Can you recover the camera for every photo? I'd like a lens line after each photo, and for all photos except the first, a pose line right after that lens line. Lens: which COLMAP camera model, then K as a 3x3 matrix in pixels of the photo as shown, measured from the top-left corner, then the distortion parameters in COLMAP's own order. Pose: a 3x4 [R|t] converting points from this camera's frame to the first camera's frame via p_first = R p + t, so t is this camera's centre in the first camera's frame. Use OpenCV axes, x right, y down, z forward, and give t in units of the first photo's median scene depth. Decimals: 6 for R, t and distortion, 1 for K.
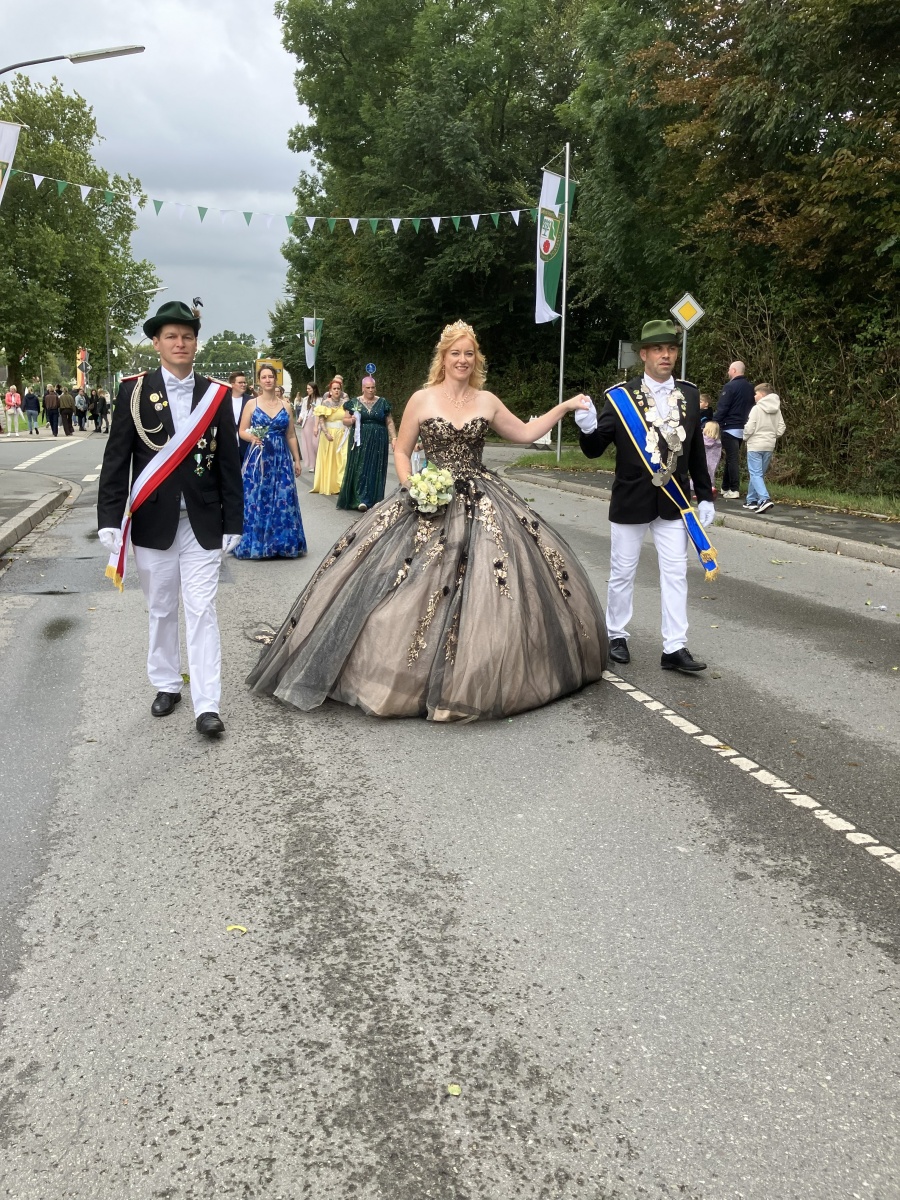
lens RADIAL K [[983.9, 0, 450.1], [0, 983.9, 572.3], [0, 0, 1]] dist [0.002339, 0.019638]
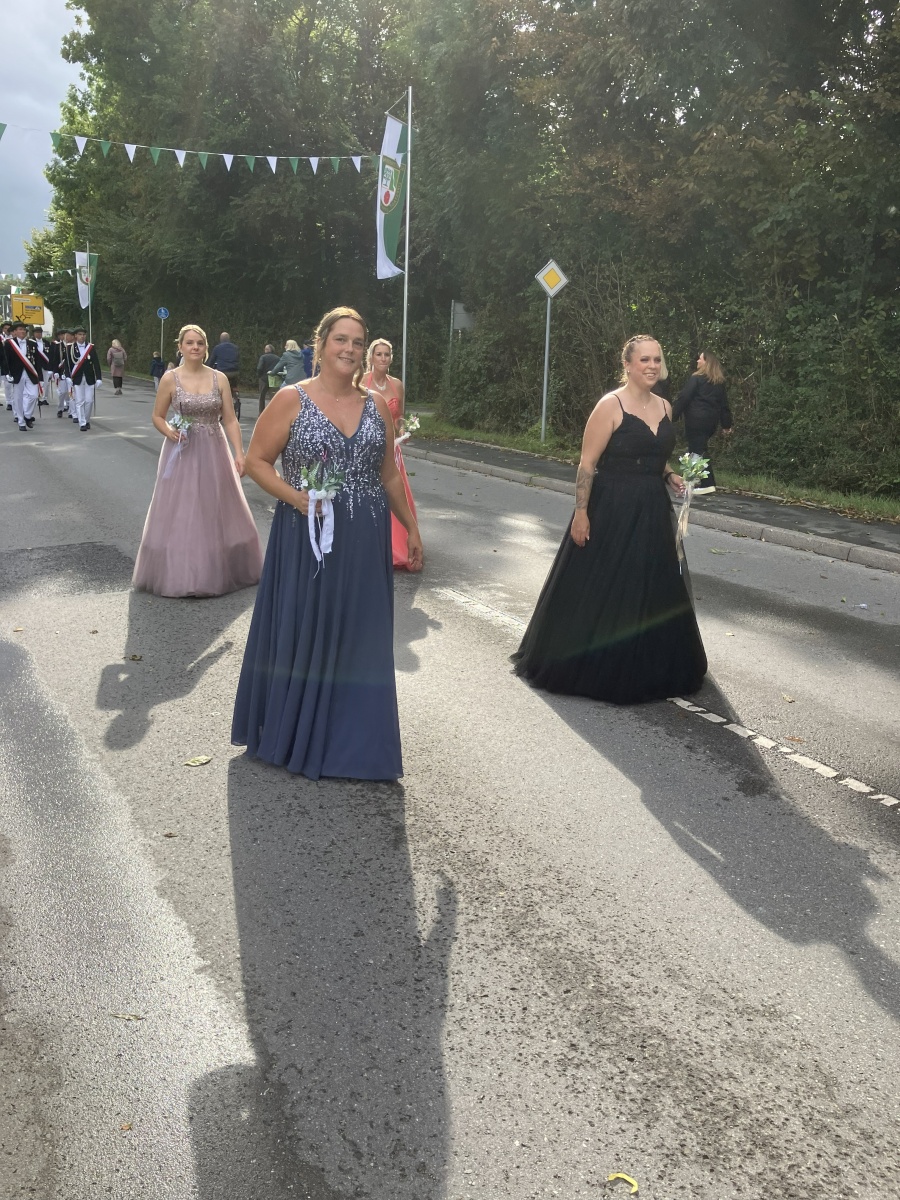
lens RADIAL K [[985.3, 0, 462.1], [0, 985.3, 592.7], [0, 0, 1]] dist [0.010263, 0.011699]
pose [[0.971726, -0.024106, 0.234876, -0.098006], [0.007919, 0.997542, 0.069619, -0.025249], [-0.235977, -0.065790, 0.969529, 0.053929]]
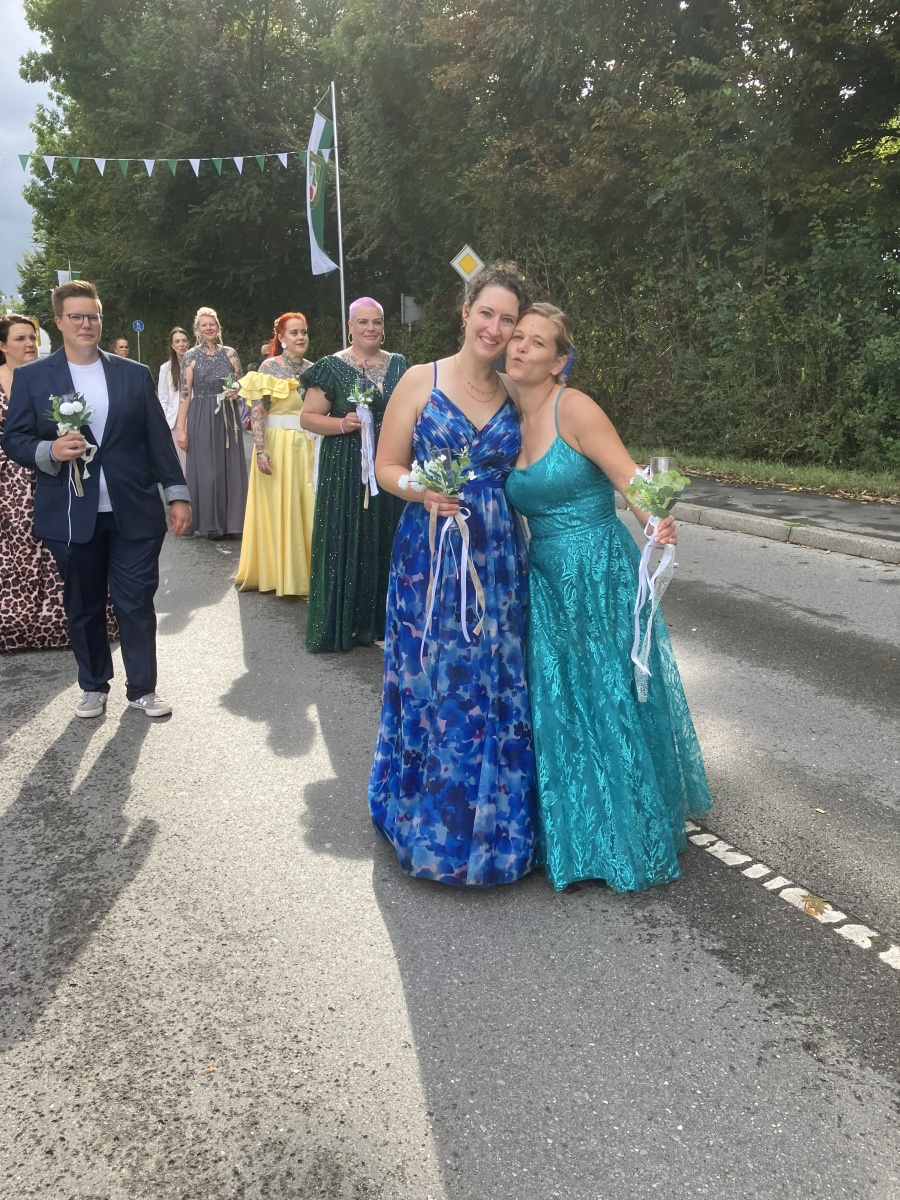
lens RADIAL K [[988.0, 0, 467.3], [0, 988.0, 597.7], [0, 0, 1]] dist [0.007487, 0.003460]
pose [[0.973709, -0.075830, 0.214804, 0.004495], [0.061165, 0.995372, 0.074120, -0.008949], [-0.219430, -0.059033, 0.973841, 0.026516]]
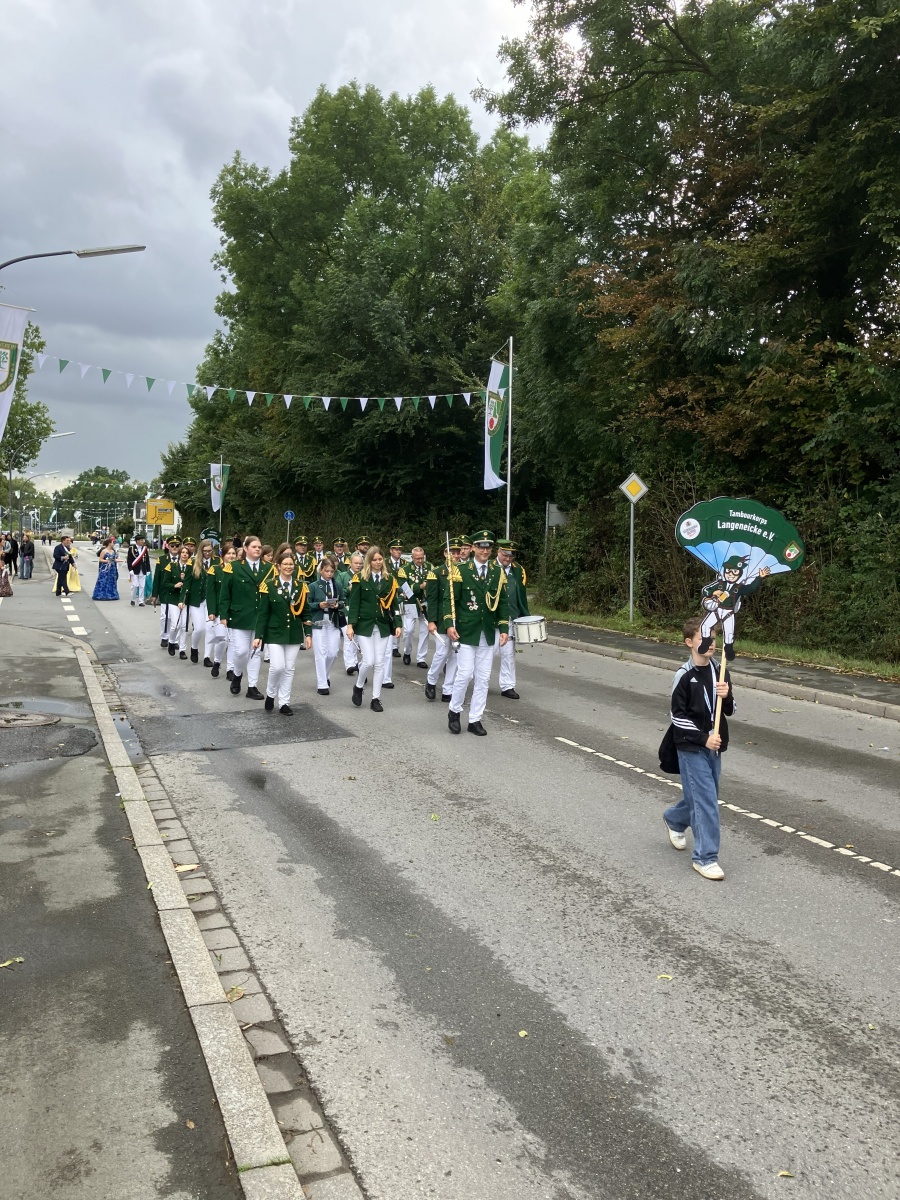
lens RADIAL K [[977.8, 0, 452.3], [0, 977.8, 586.3], [0, 0, 1]] dist [0.032370, 0.000725]
pose [[0.990885, -0.000984, 0.134705, -0.149785], [0.017316, 0.992608, -0.120122, -0.015268], [-0.133591, 0.121360, 0.983578, -0.115308]]
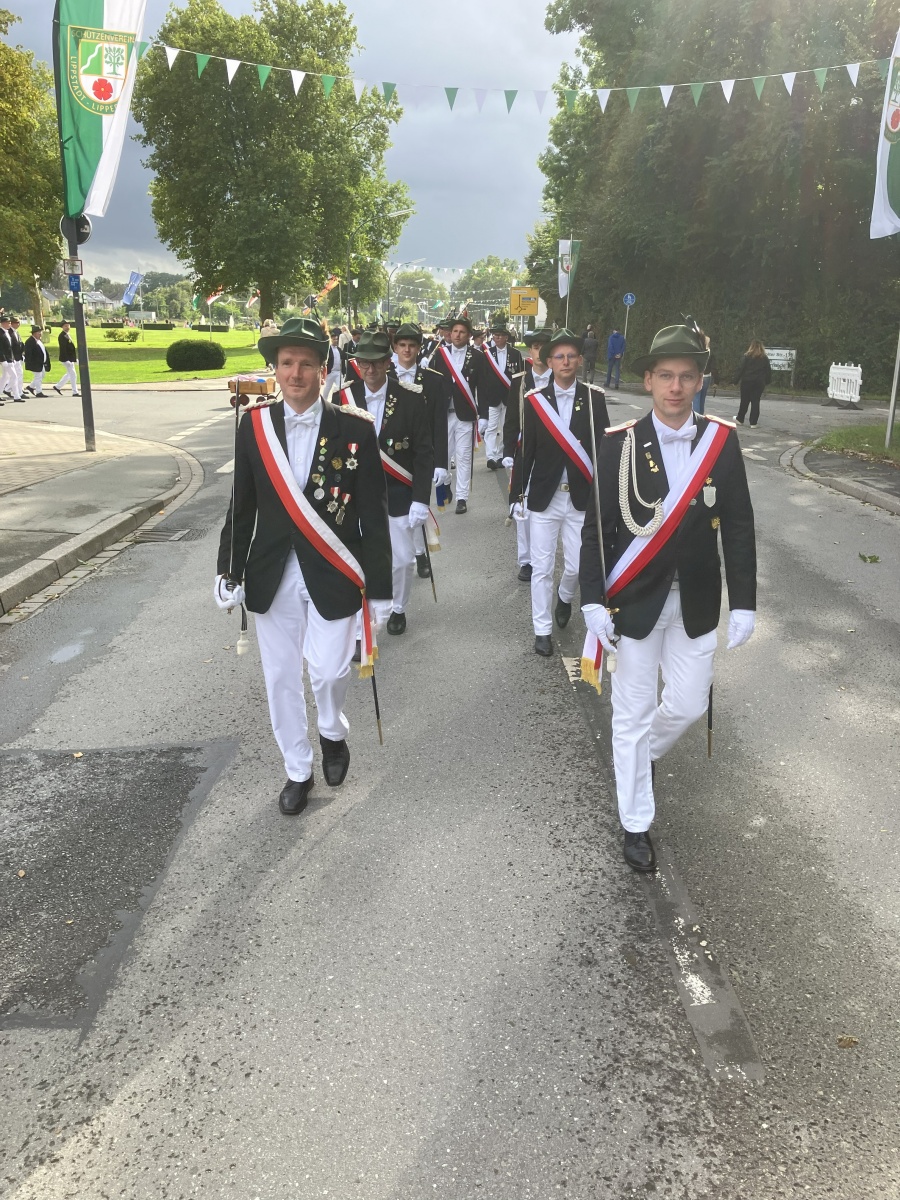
lens RADIAL K [[977.8, 0, 452.3], [0, 977.8, 586.3], [0, 0, 1]] dist [0.032370, 0.000725]
pose [[0.967052, 0.064664, -0.246231, -0.012061], [-0.043259, 0.994877, 0.091374, -0.098814], [0.250878, -0.077712, 0.964894, 0.386538]]
